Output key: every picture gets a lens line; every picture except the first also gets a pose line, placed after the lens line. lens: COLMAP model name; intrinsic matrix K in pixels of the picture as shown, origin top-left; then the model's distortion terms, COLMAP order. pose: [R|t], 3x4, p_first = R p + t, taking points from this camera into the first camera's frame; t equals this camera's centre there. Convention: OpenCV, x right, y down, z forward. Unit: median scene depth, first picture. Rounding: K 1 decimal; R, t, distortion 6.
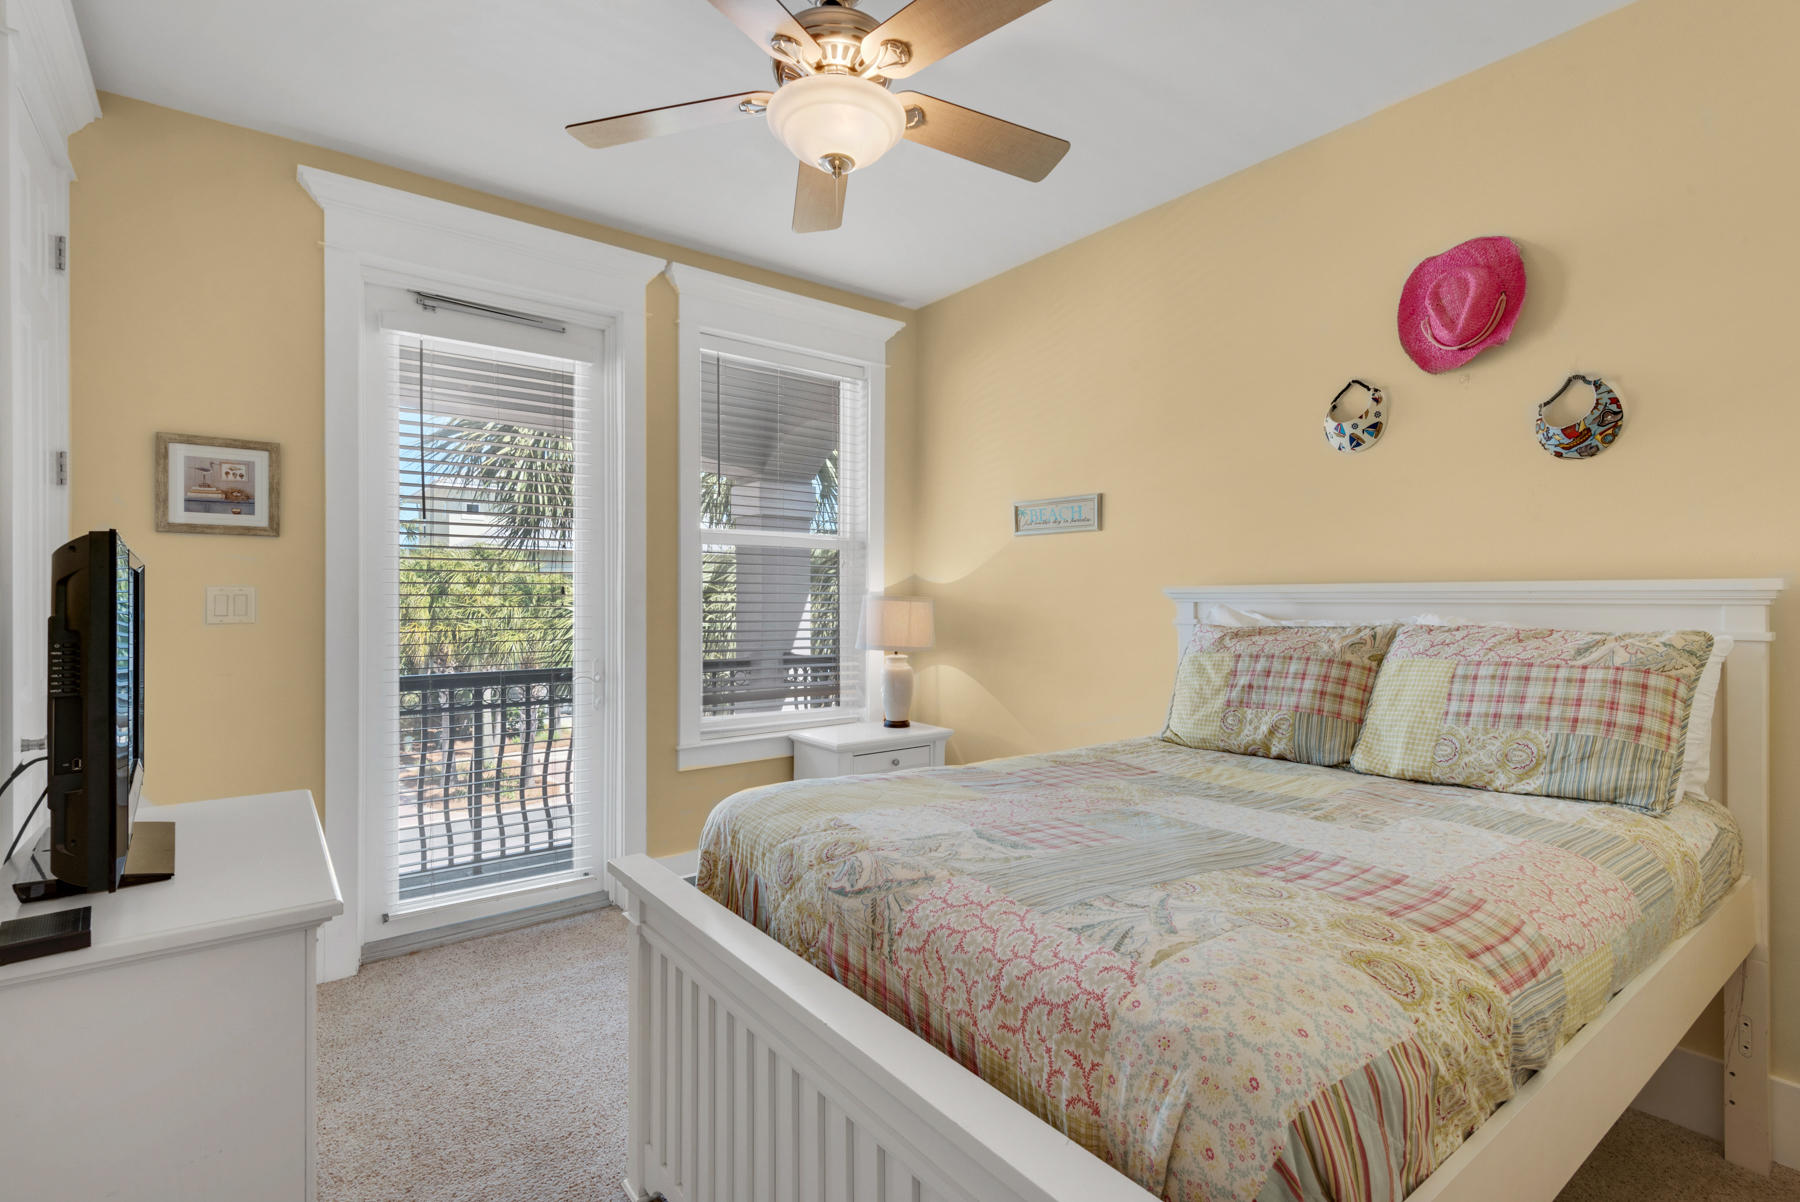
lens RADIAL K [[819.0, 0, 894.1], [0, 819.0, 605.9], [0, 0, 1]] dist [0.015426, -0.007752]
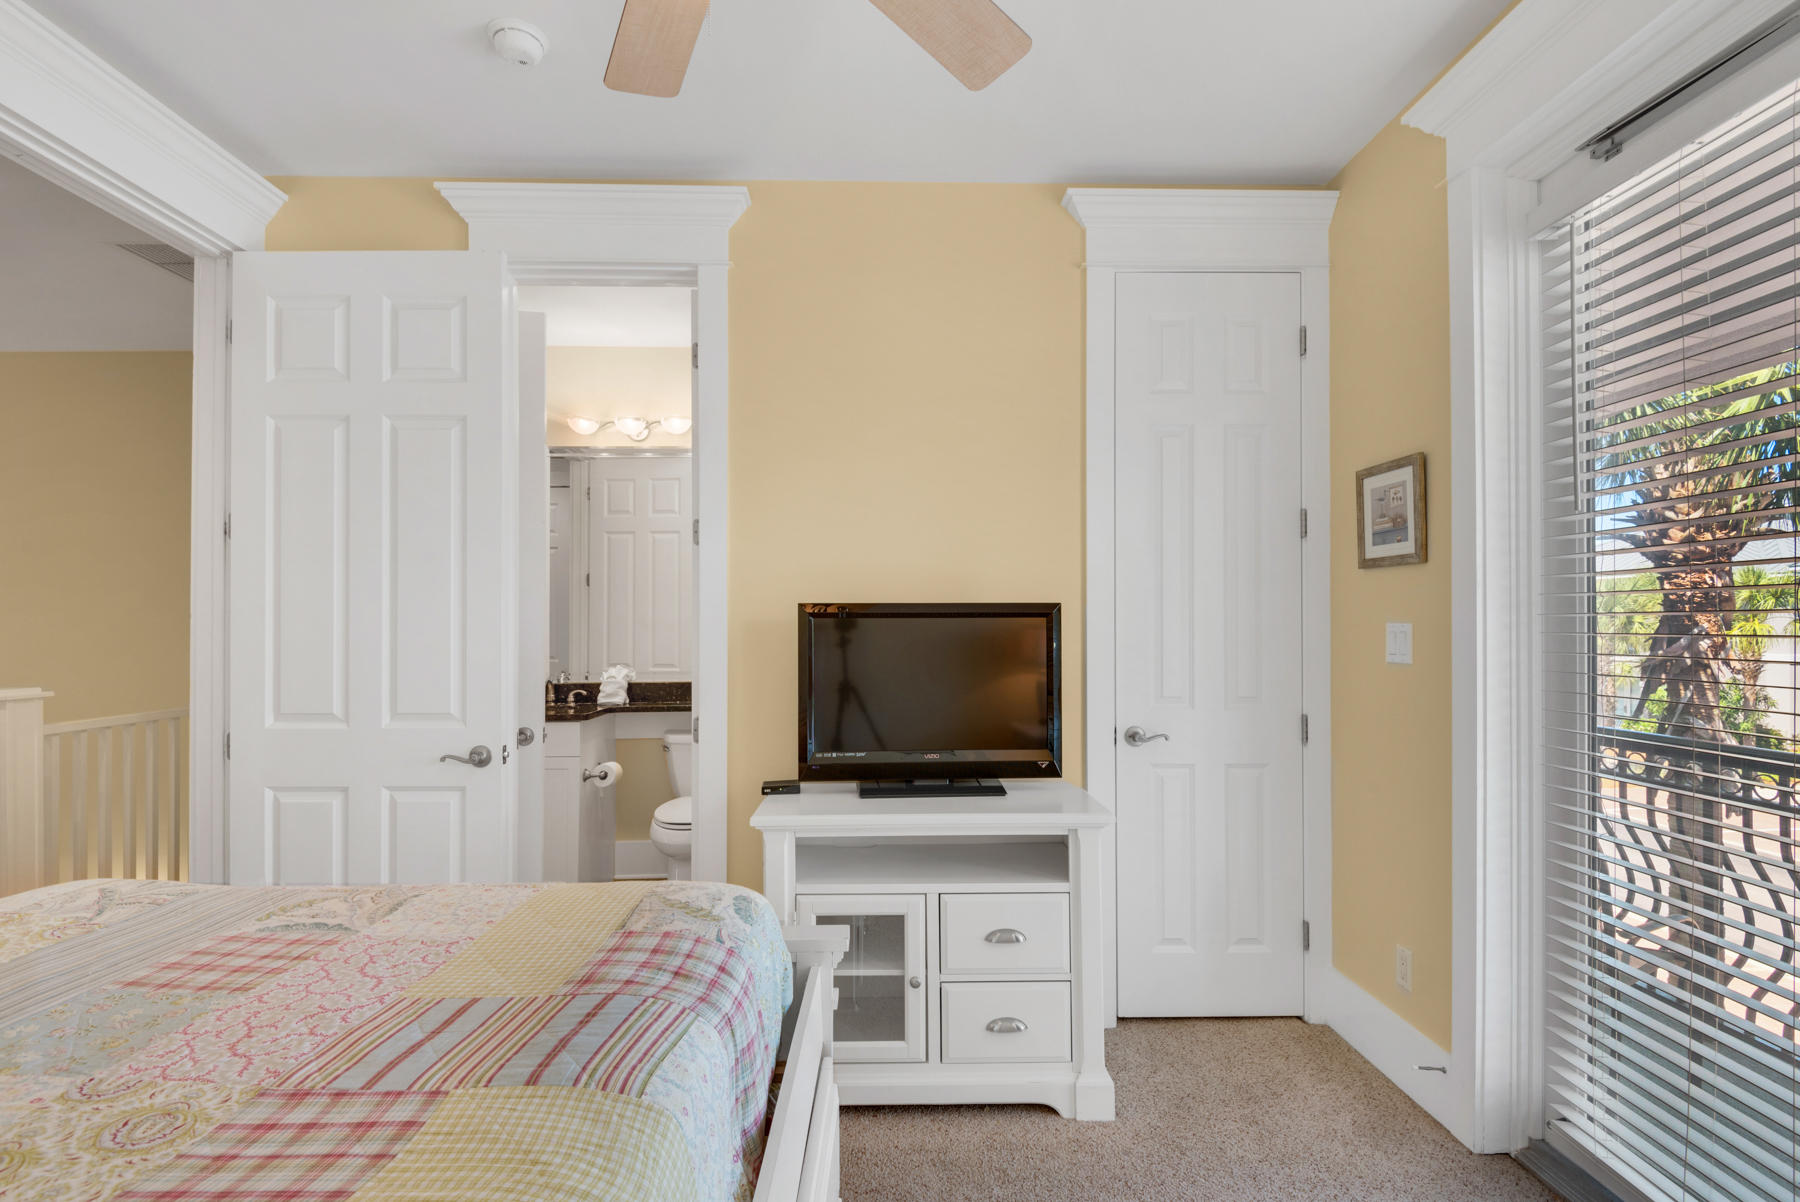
lens RADIAL K [[829.3, 0, 900.6], [0, 829.3, 615.9], [0, 0, 1]] dist [0.014357, -0.013072]
pose [[-0.580289, -0.006442, -0.814385, 0.449150], [-0.000439, 0.999971, -0.007597, -0.039800], [0.814411, -0.004051, -0.580275, 1.861757]]
